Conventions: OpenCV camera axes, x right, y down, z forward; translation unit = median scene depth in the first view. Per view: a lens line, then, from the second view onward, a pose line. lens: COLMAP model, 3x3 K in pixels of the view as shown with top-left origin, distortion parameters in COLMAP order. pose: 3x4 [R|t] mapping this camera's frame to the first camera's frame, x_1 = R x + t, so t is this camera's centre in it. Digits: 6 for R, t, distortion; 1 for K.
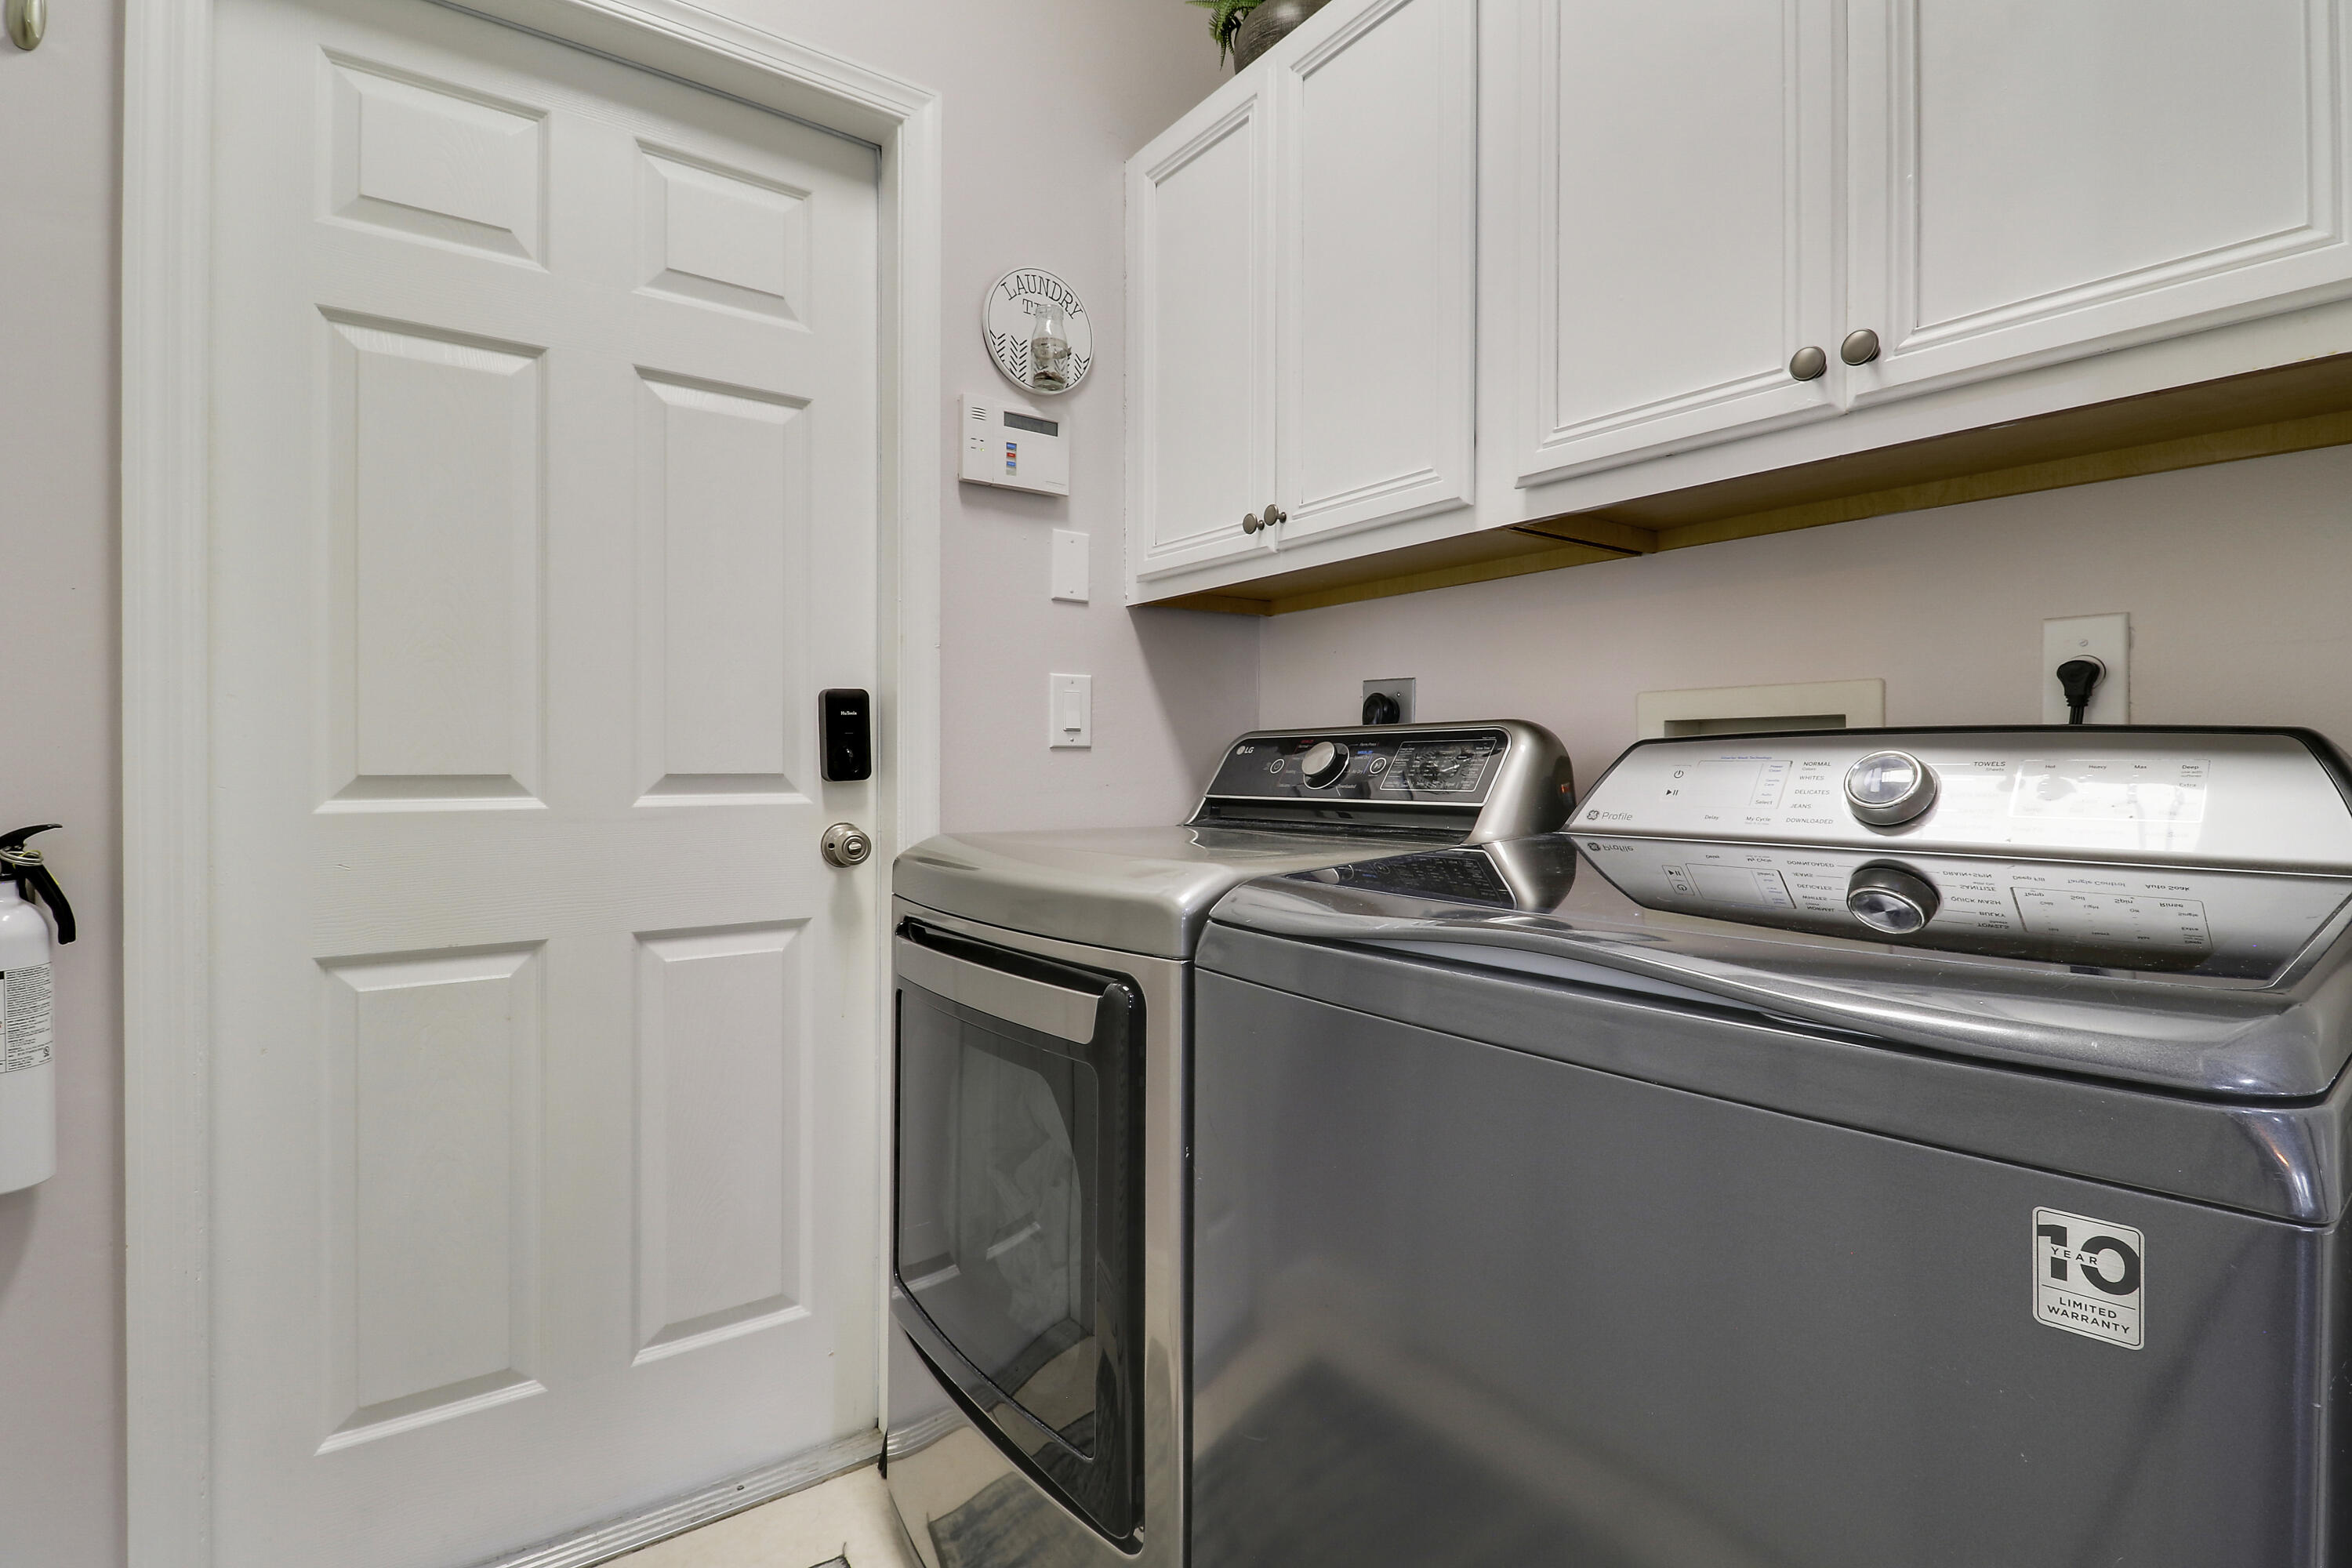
lens RADIAL K [[1101.0, 0, 1171.0], [0, 1101.0, 773.7], [0, 0, 1]] dist [-0.041859, -0.004177]
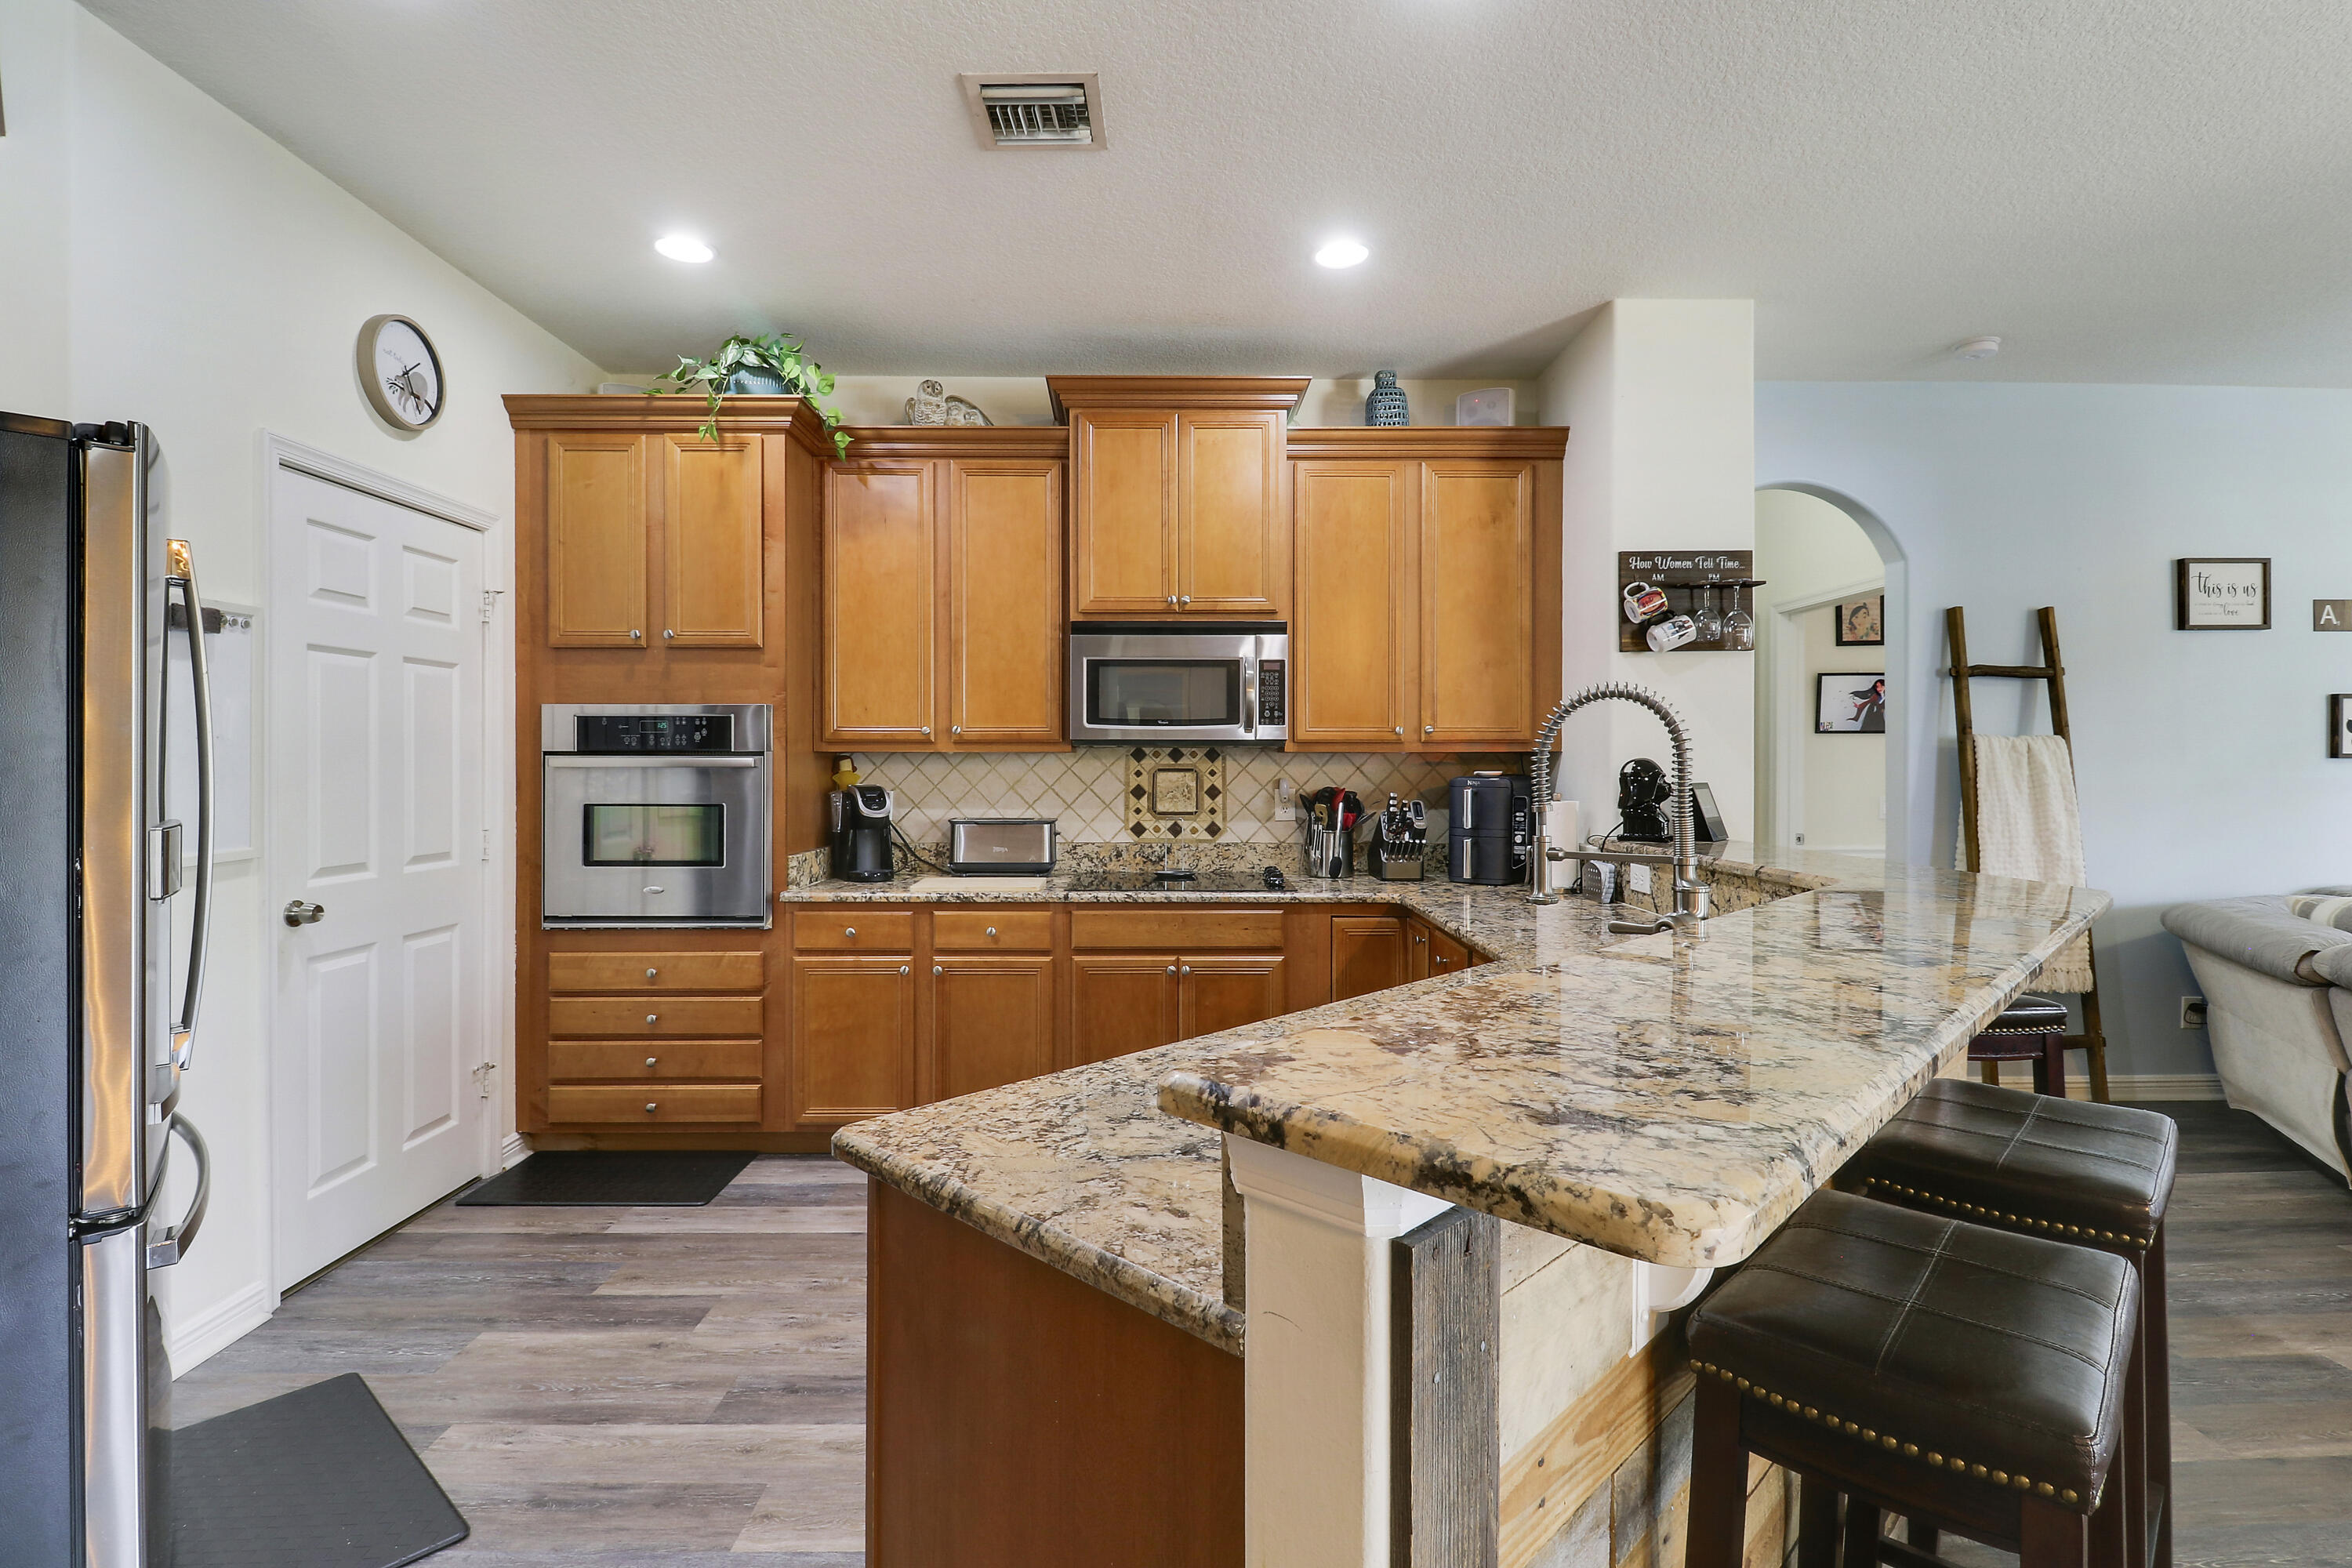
lens RADIAL K [[1096.6, 0, 1168.2], [0, 1096.6, 774.1], [0, 0, 1]] dist [-0.000801, -0.007267]
pose [[0.599081, -0.001265, 0.800687, -1.263873], [0.004721, 0.999987, -0.001953, -0.143241], [-0.800674, 0.004950, 0.599079, -1.362673]]
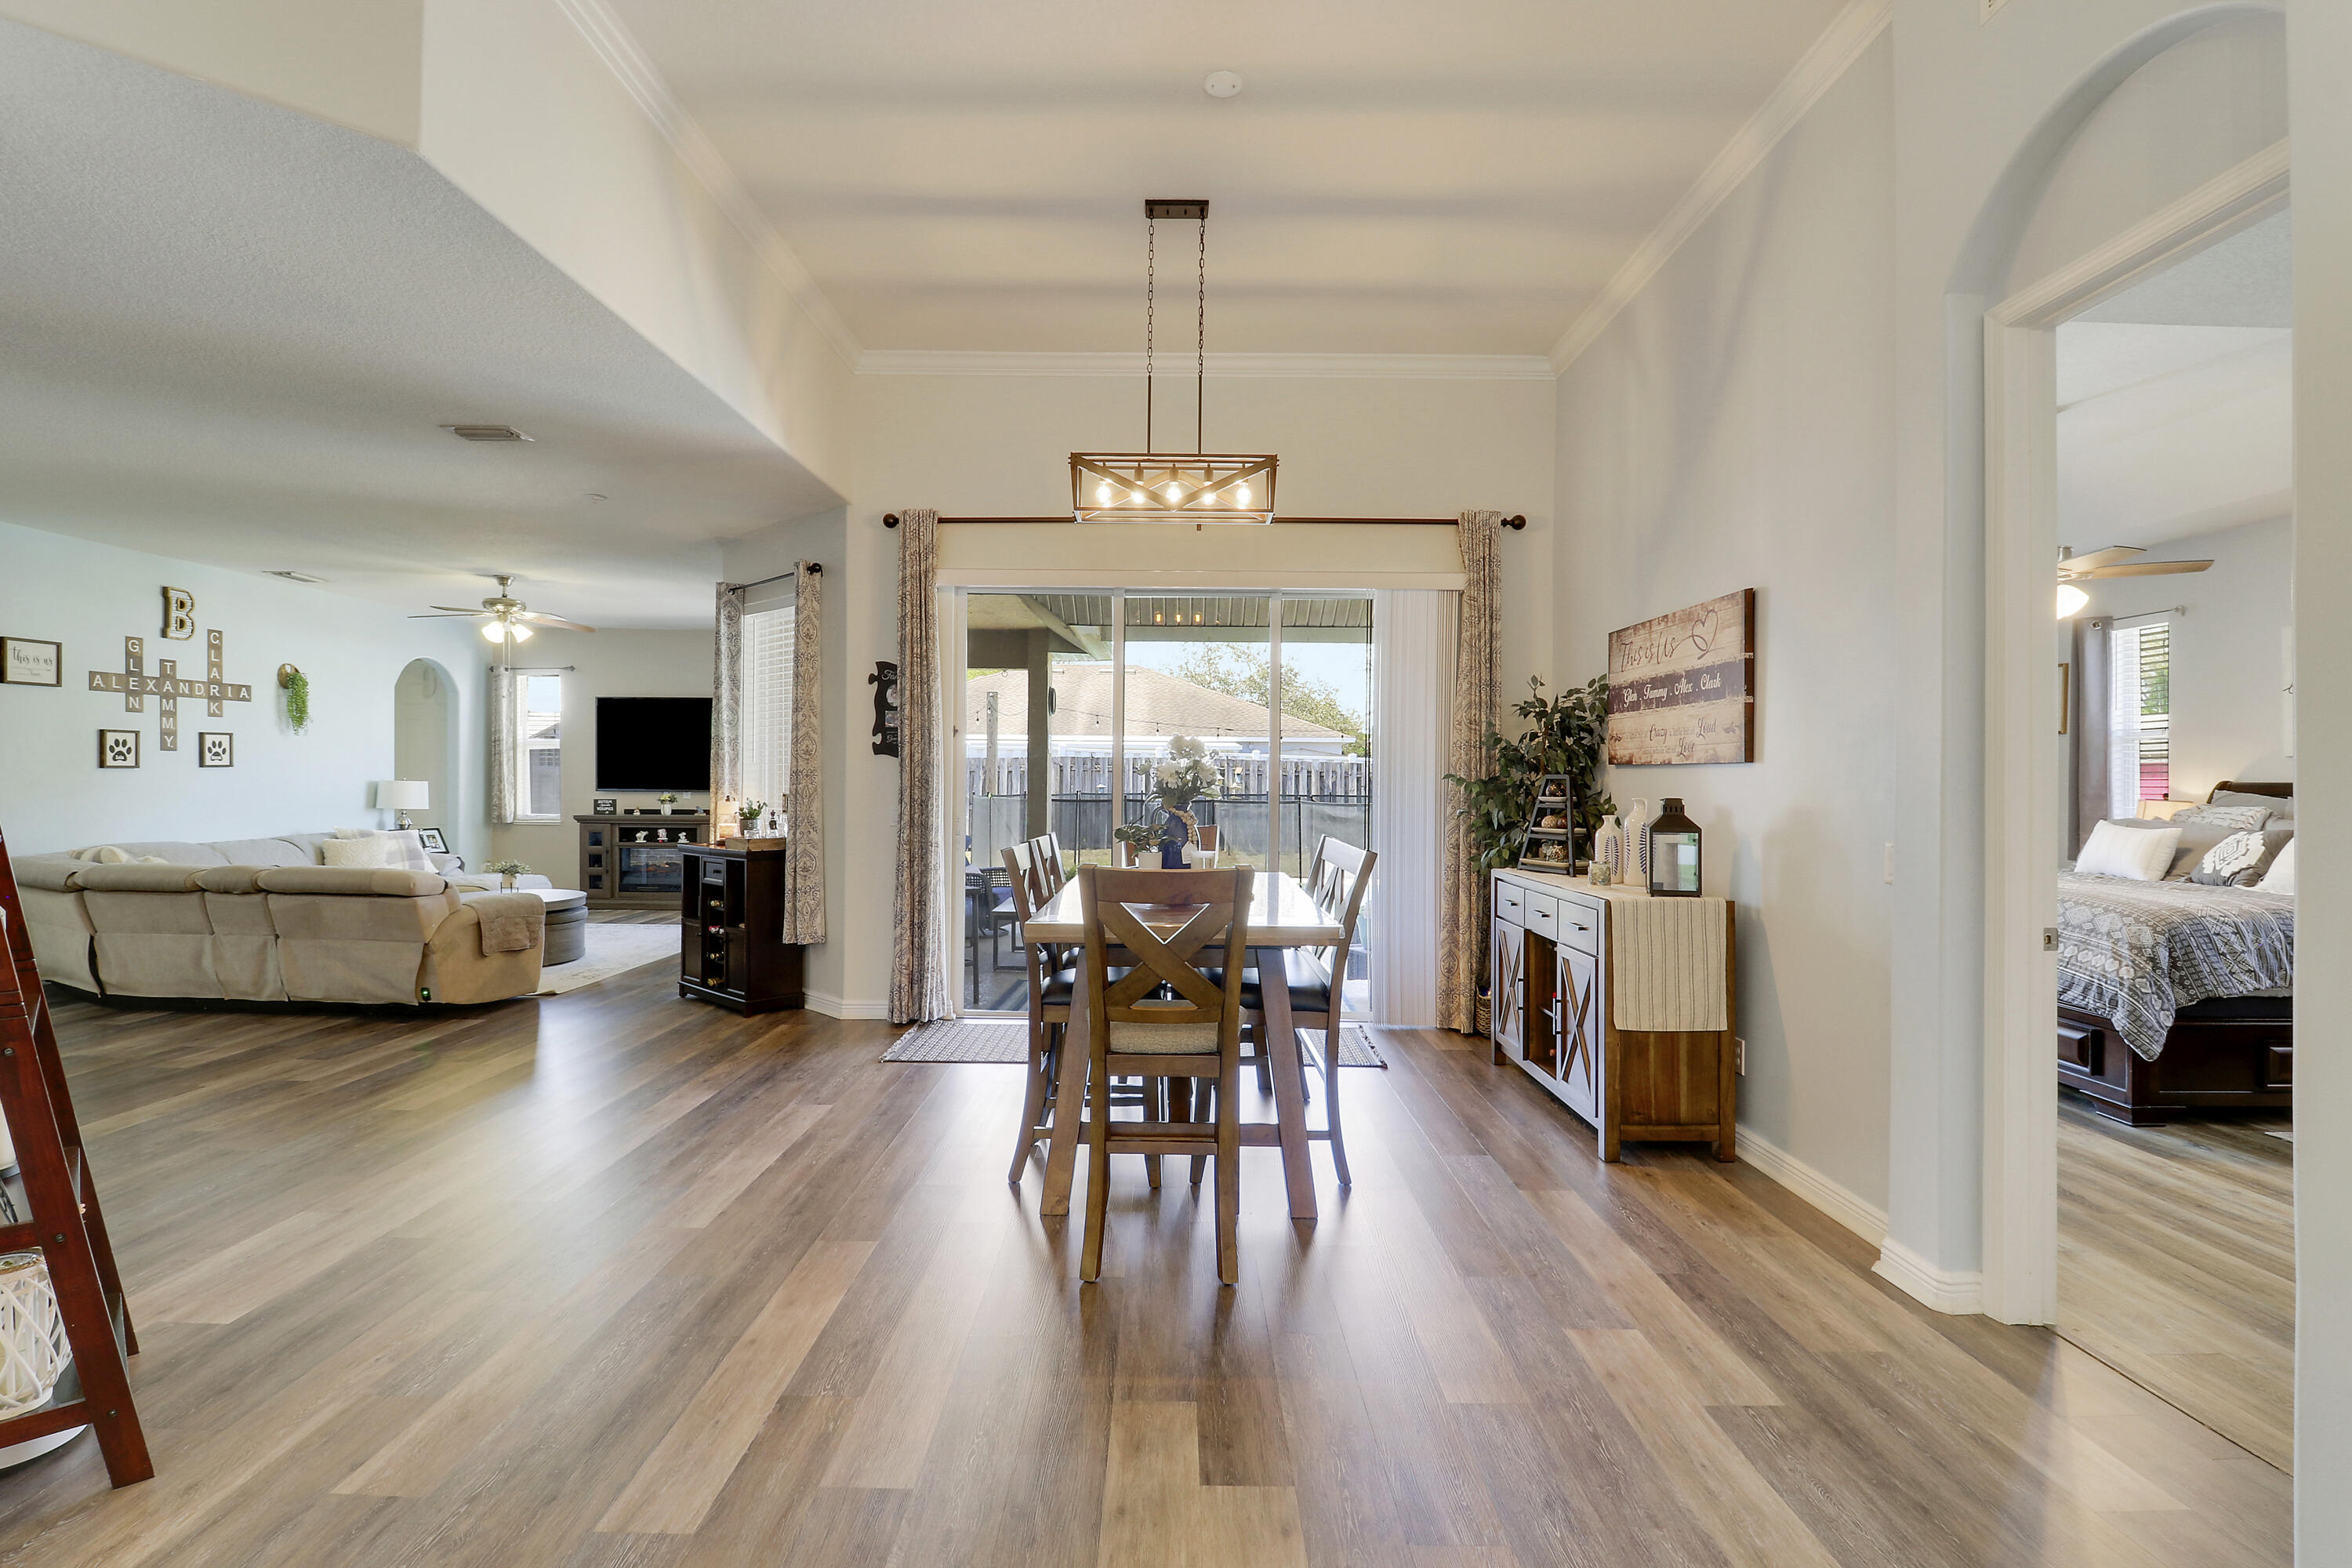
lens RADIAL K [[1096.6, 0, 1164.2], [0, 1096.6, 795.6], [0, 0, 1]] dist [-0.000801, -0.007267]
pose [[-0.790651, -0.010648, 0.612175, -3.672744], [0.002462, 0.999785, 0.020570, -0.142613], [-0.612262, 0.017771, -0.790455, -1.193340]]
